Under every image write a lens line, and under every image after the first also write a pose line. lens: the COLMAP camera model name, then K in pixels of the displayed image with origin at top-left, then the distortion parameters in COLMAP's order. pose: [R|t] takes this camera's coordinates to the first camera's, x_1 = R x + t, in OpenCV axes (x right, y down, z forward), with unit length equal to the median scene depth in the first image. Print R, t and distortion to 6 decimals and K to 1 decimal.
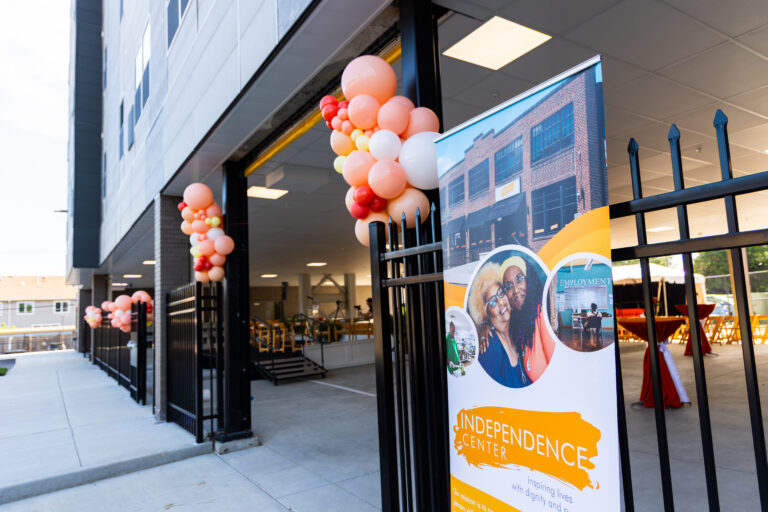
lens RADIAL K [[522.5, 0, 384.0], [0, 522.5, 256.0], [0, 0, 1]] dist [0.000104, 0.000698]
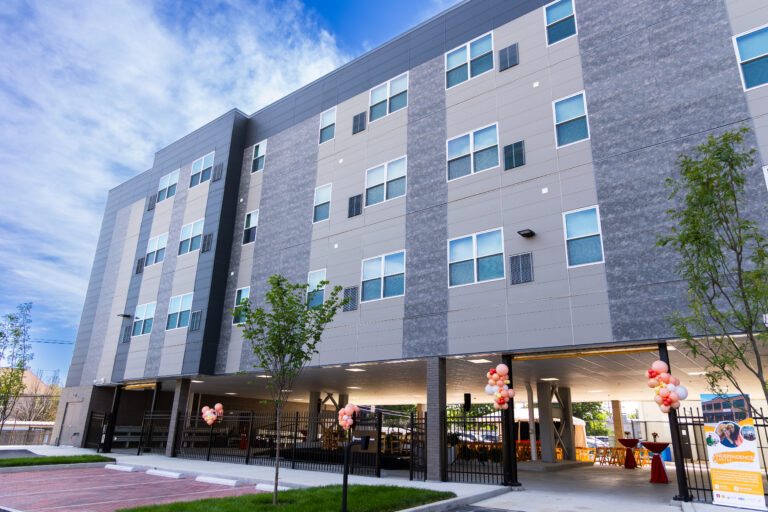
lens RADIAL K [[522.5, 0, 384.0], [0, 522.5, 256.0], [0, 0, 1]] dist [0.000104, 0.000698]
pose [[0.940810, 0.171104, 0.292576, -5.093395], [-0.102561, 0.966469, -0.235413, -0.030896], [-0.323046, 0.191472, 0.926812, -3.277546]]
